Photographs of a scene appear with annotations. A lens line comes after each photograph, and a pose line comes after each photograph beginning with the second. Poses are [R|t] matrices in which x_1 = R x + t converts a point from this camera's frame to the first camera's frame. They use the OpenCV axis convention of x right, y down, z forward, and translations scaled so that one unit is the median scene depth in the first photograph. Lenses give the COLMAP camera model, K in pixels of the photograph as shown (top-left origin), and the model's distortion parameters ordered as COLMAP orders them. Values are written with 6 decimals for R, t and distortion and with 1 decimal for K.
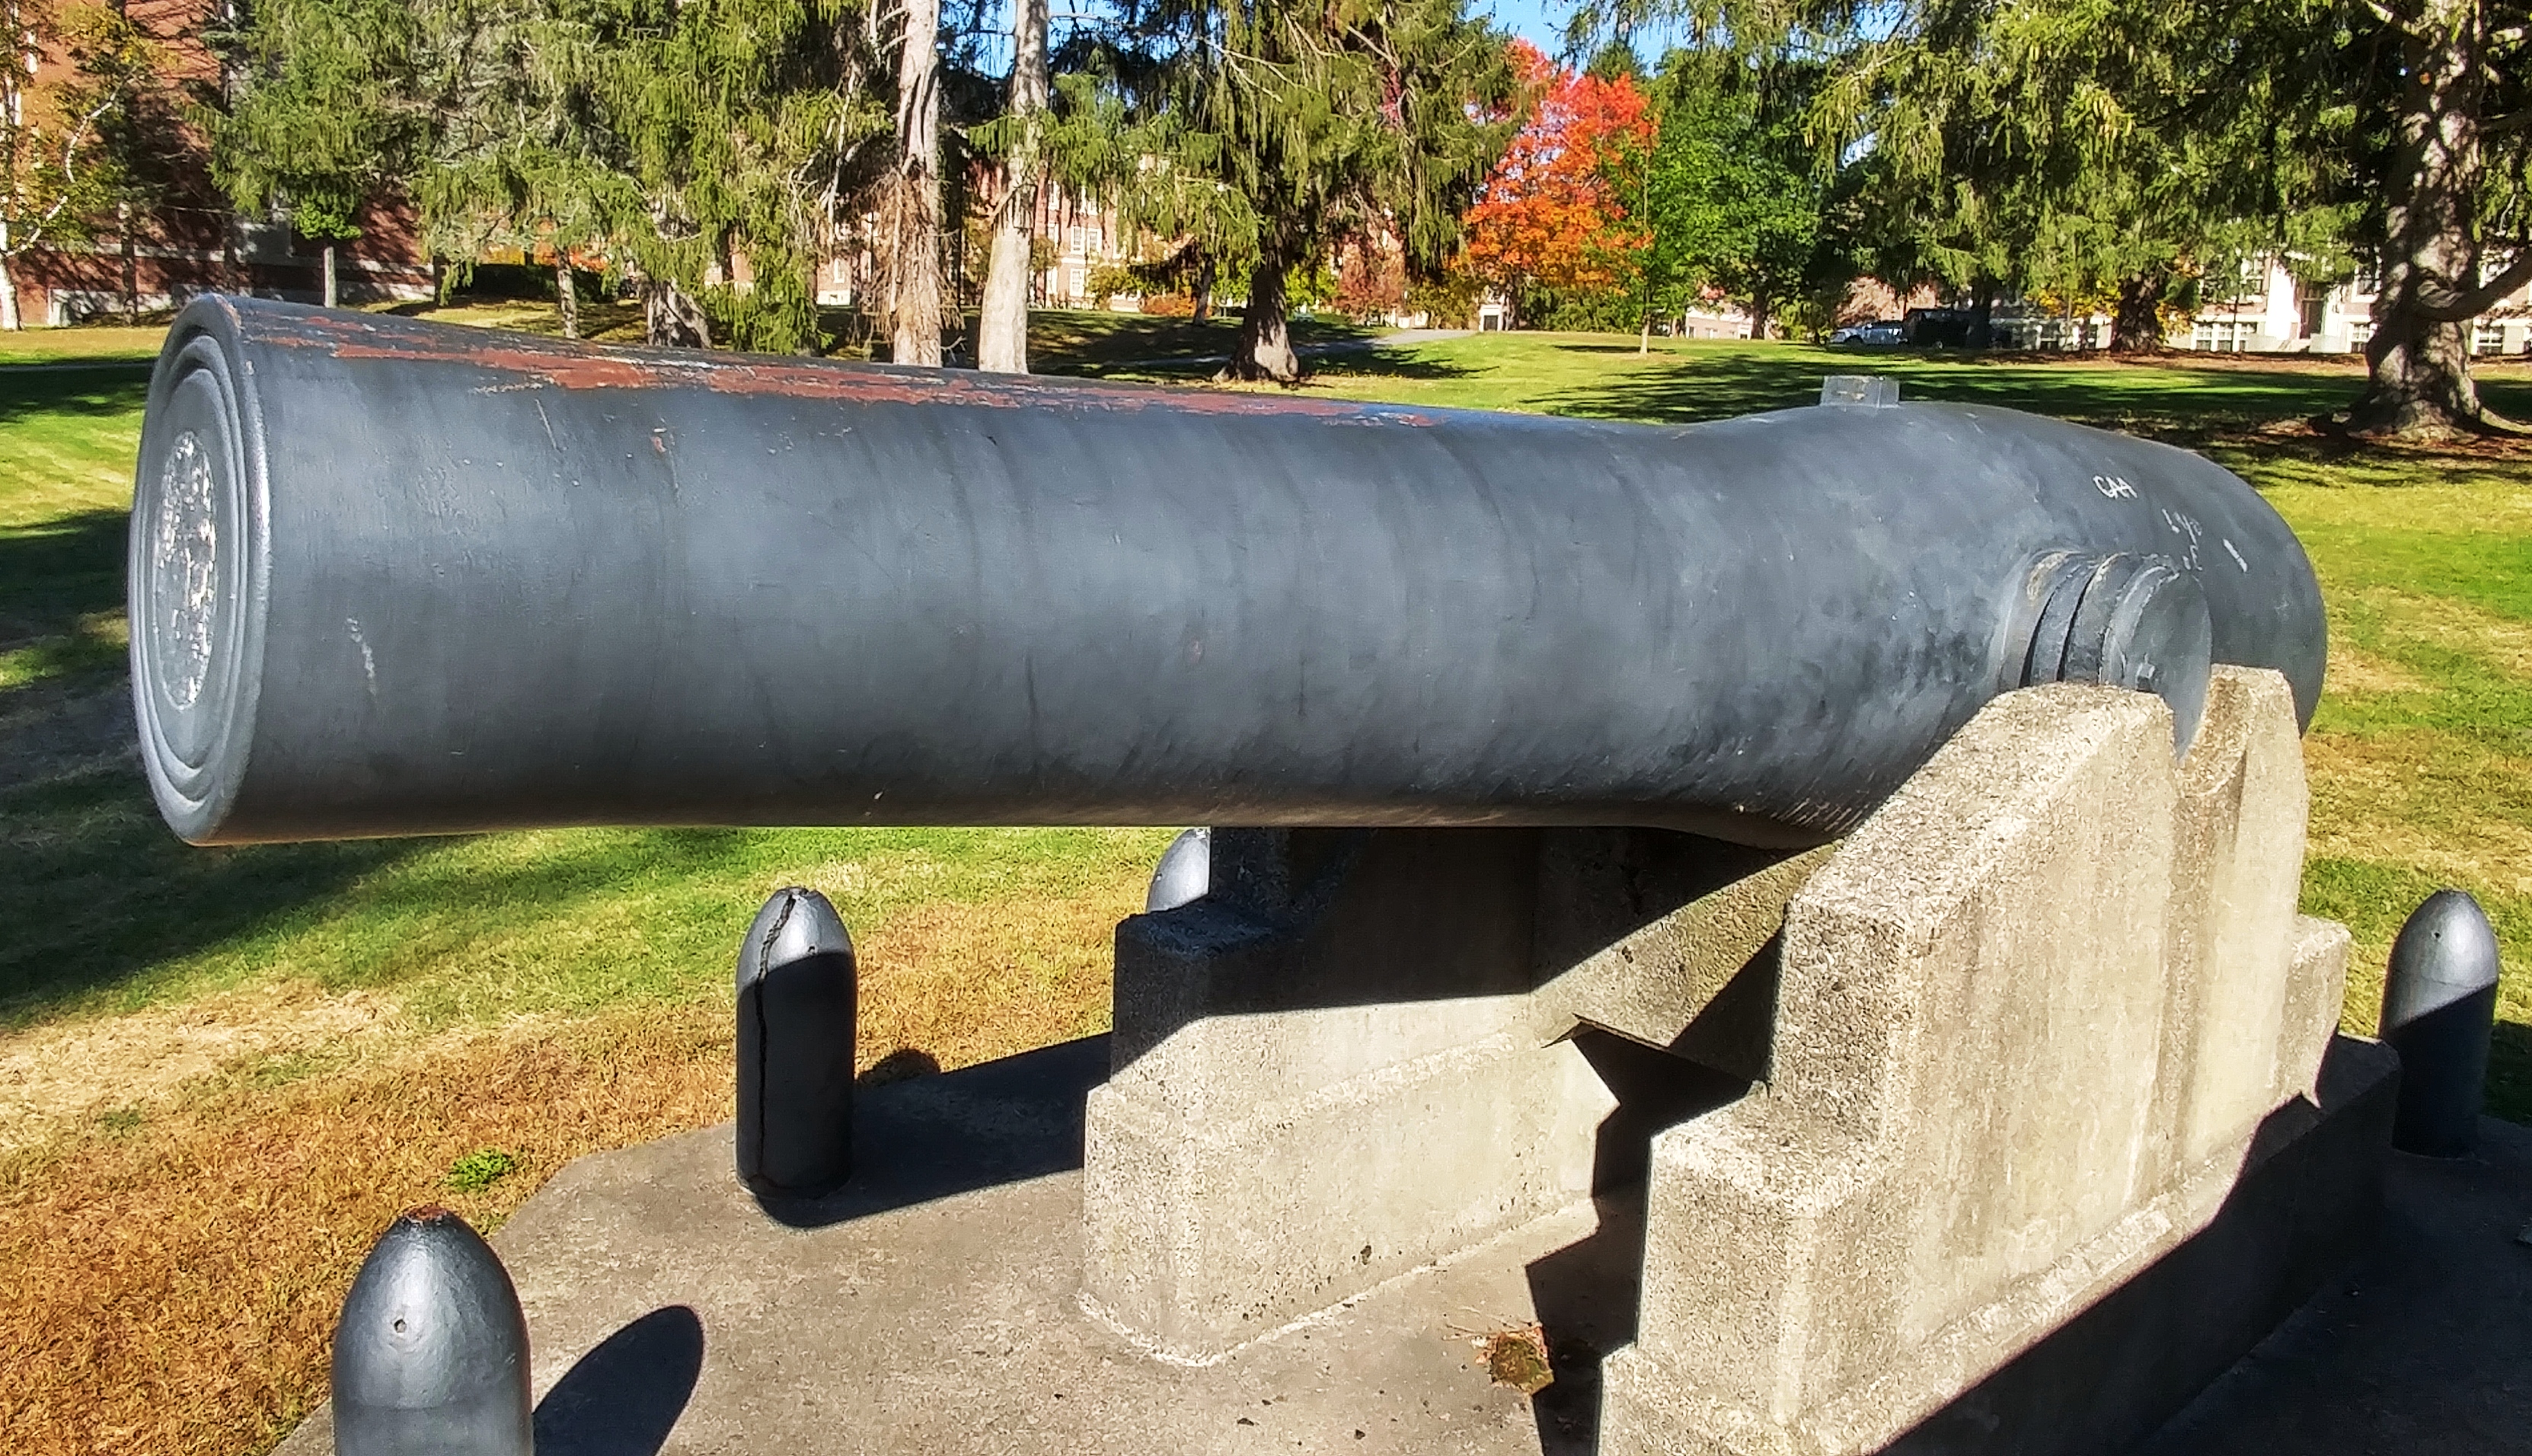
lens RADIAL K [[1827.9, 0, 1254.0], [0, 1827.9, 673.0], [0, 0, 1]] dist [-0.035043, -0.003555]
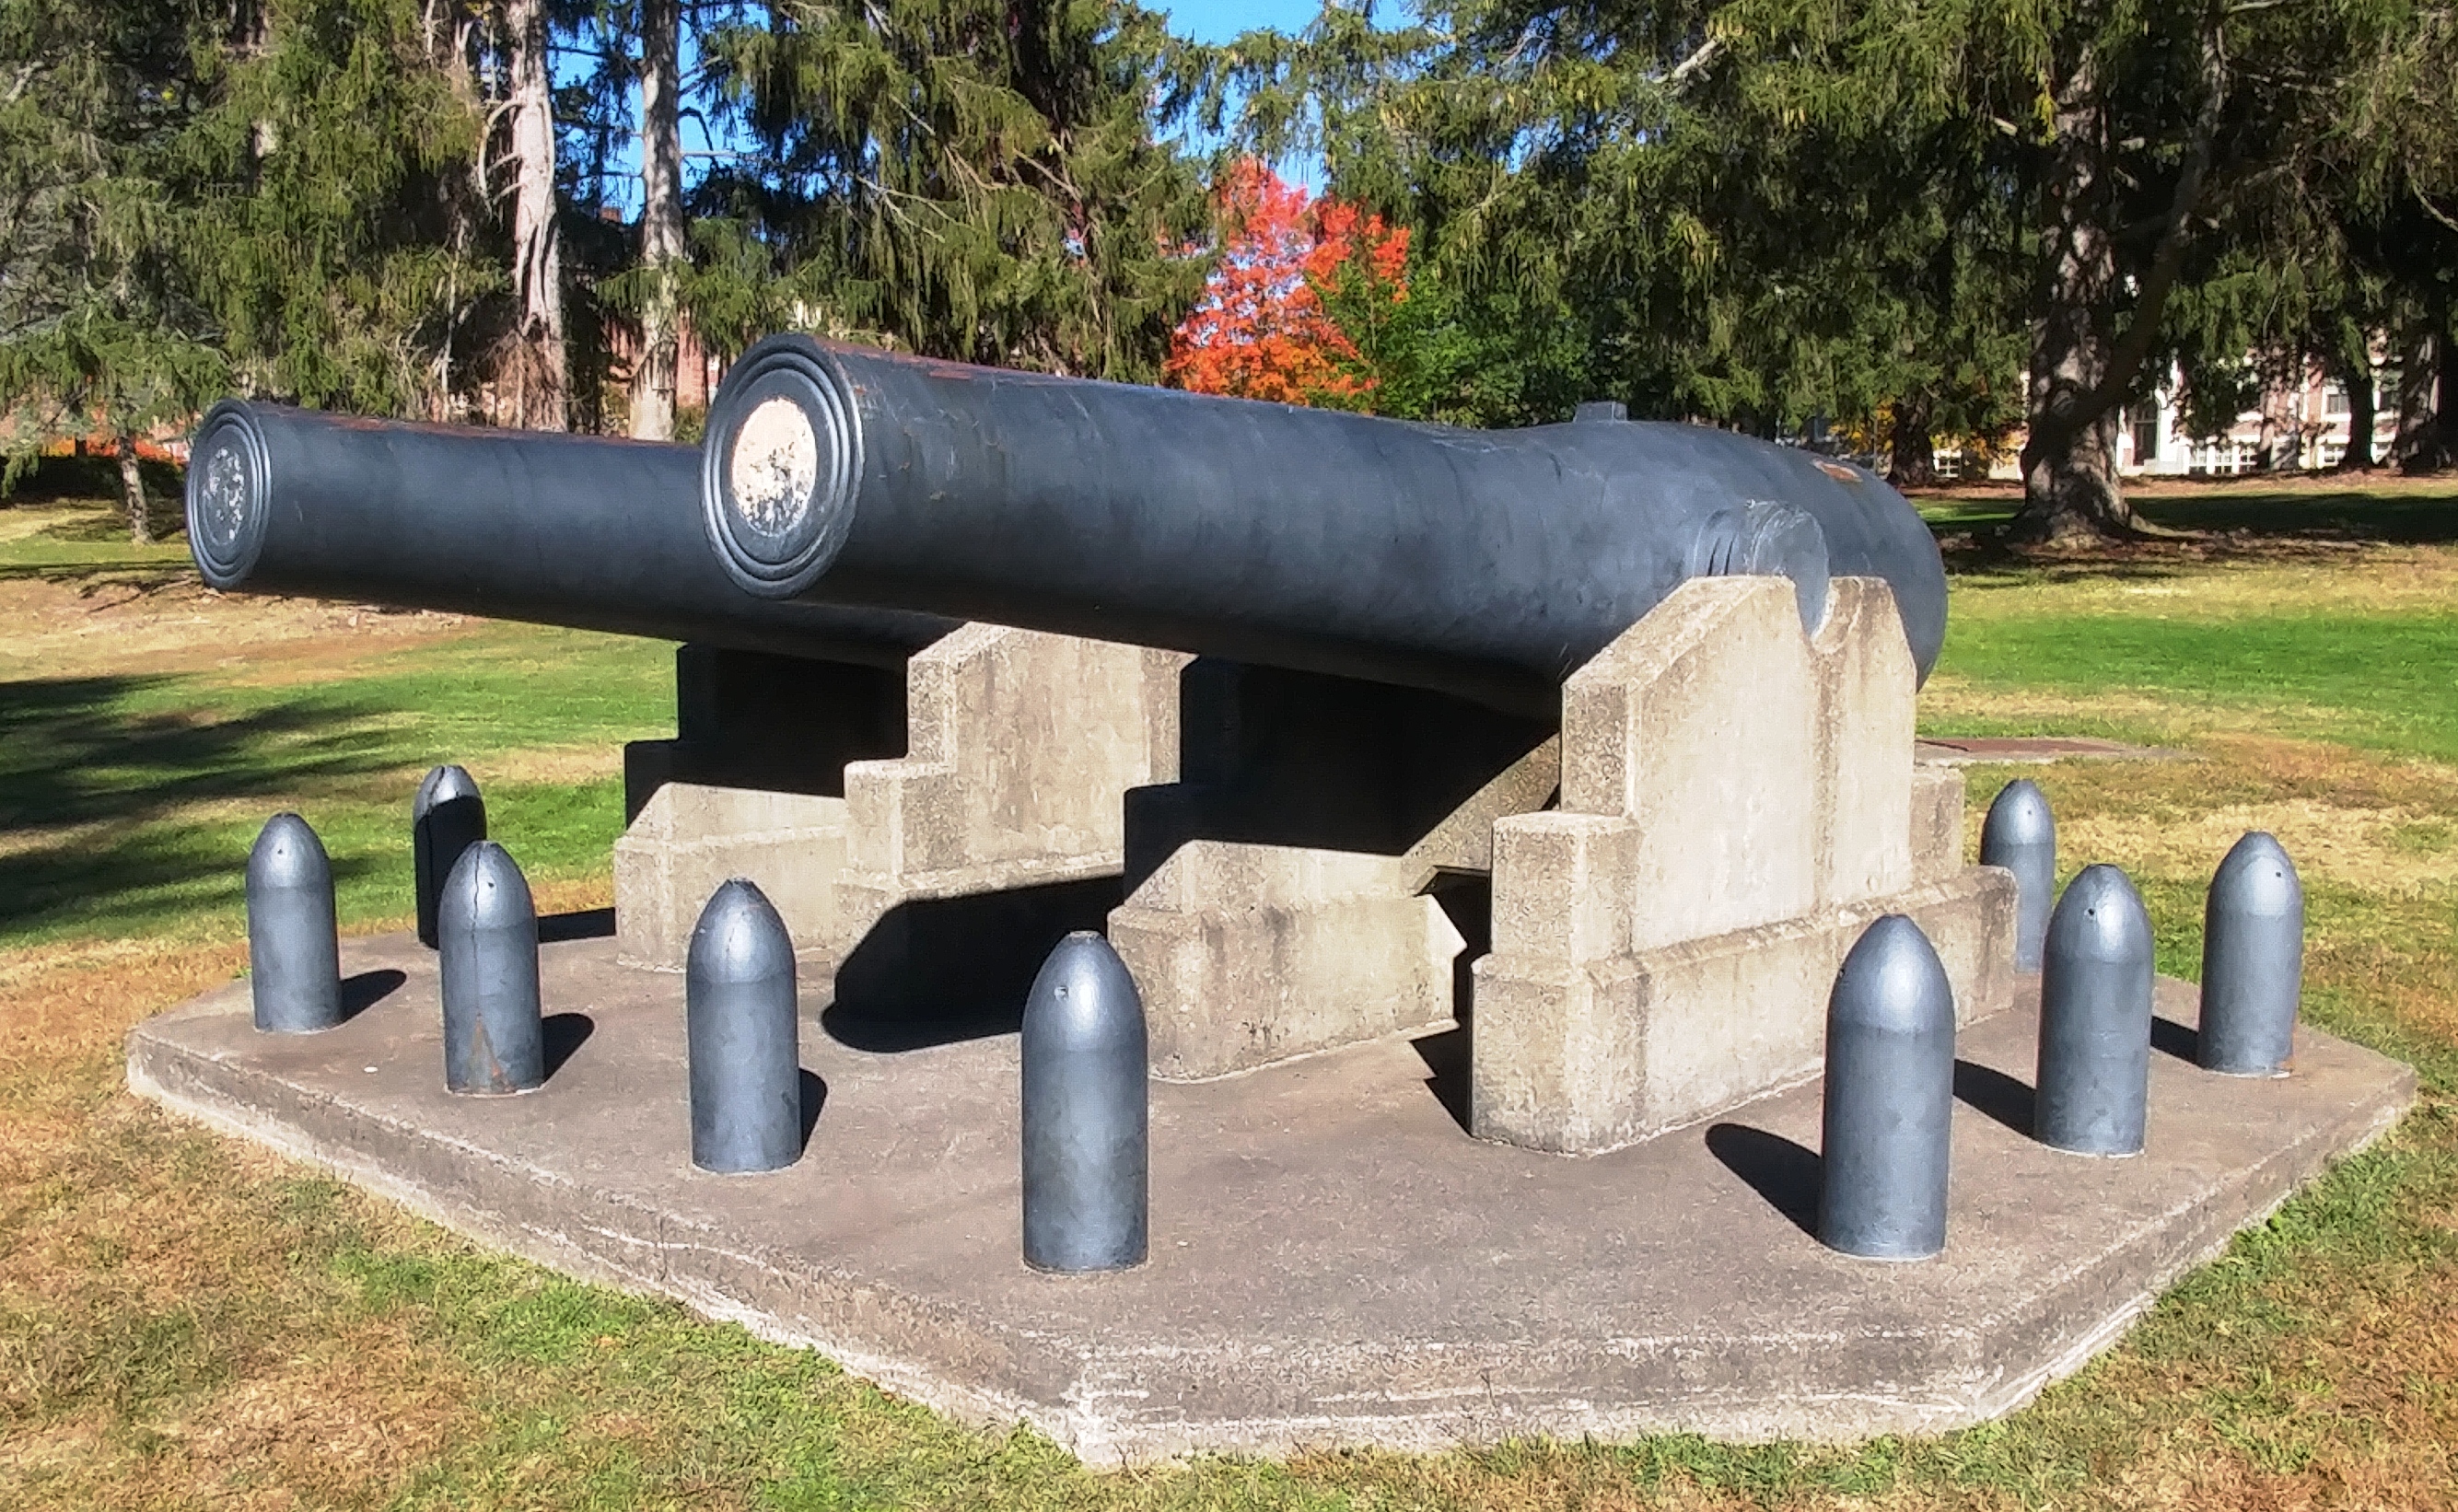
lens RADIAL K [[2198.7, 0, 1188.5], [0, 2198.7, 904.0], [0, 0, 1]] dist [-0.042053, 0.008581]
pose [[0.994665, -0.053254, 0.088345, 0.028599], [0.053705, 0.998553, -0.002739, 0.033188], [-0.088072, 0.007469, 0.996086, -0.124999]]
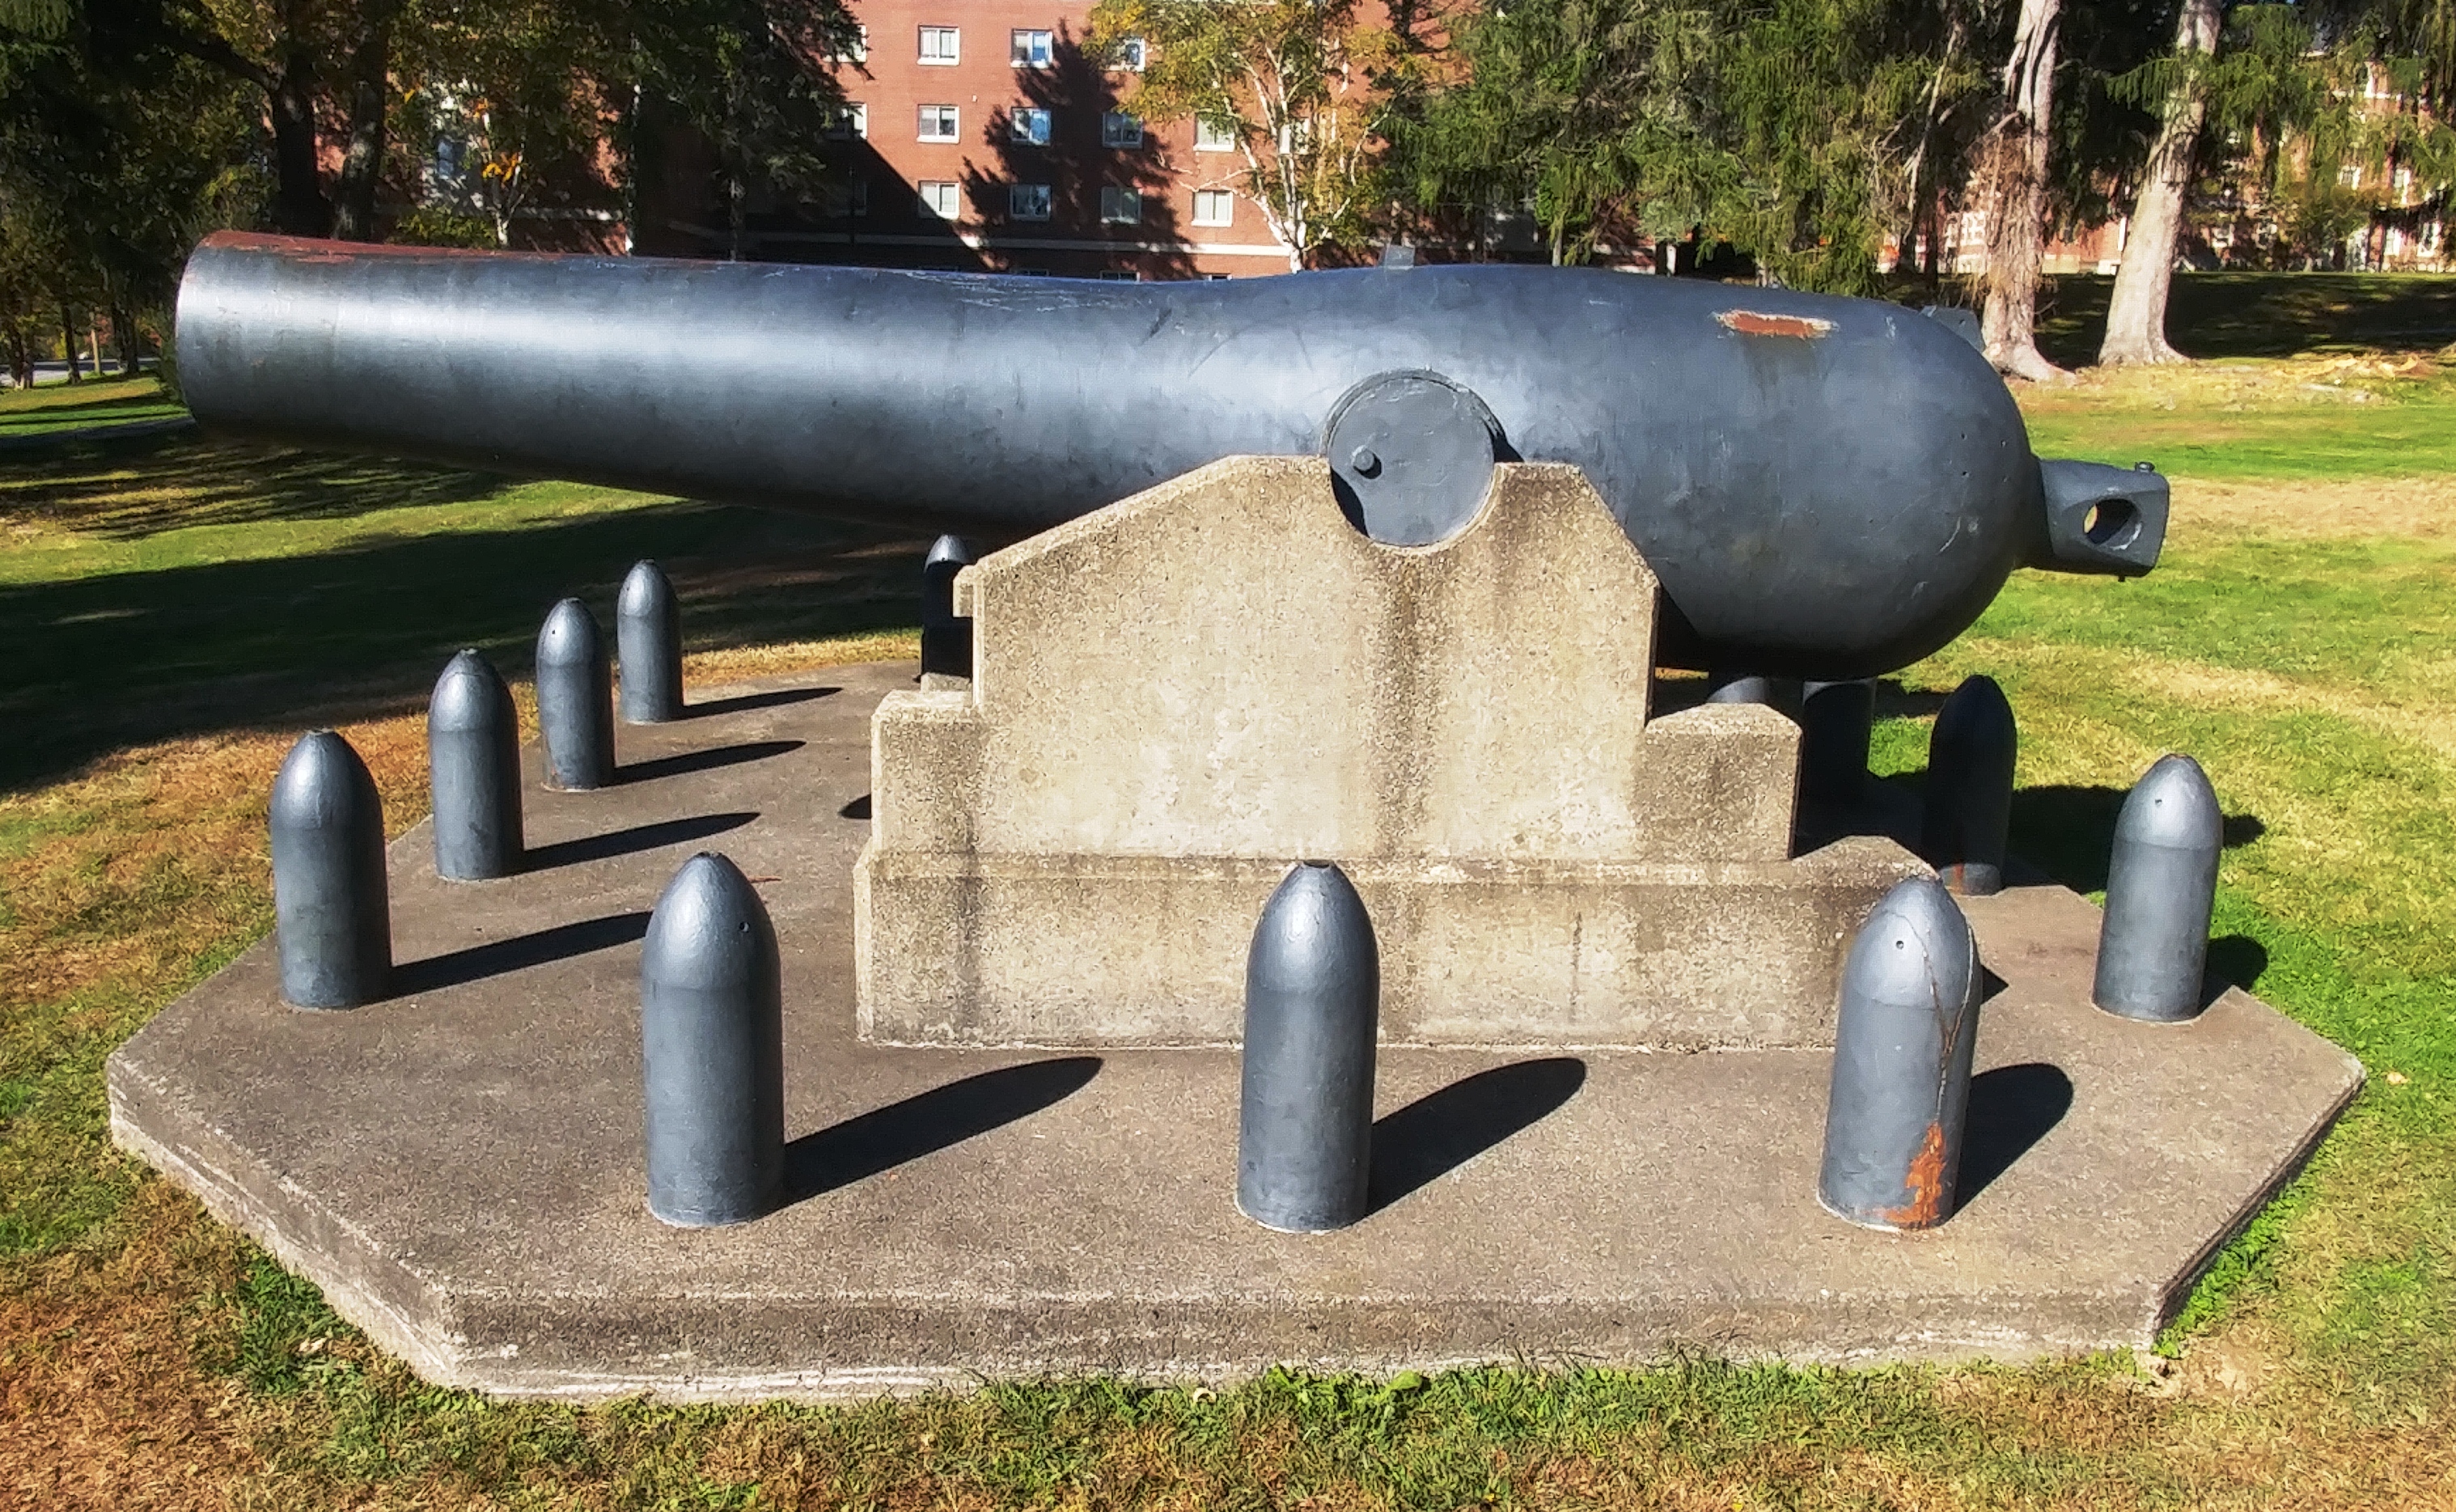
lens RADIAL K [[1930.6, 0, 1231.3], [0, 1930.6, 766.1], [0, 0, 1]] dist [-0.016846, -0.023042]
pose [[0.782311, 0.118519, -0.611508, 0.161080], [-0.090183, 0.992938, 0.077074, 0.021007], [0.616325, -0.005148, 0.787475, -0.066252]]
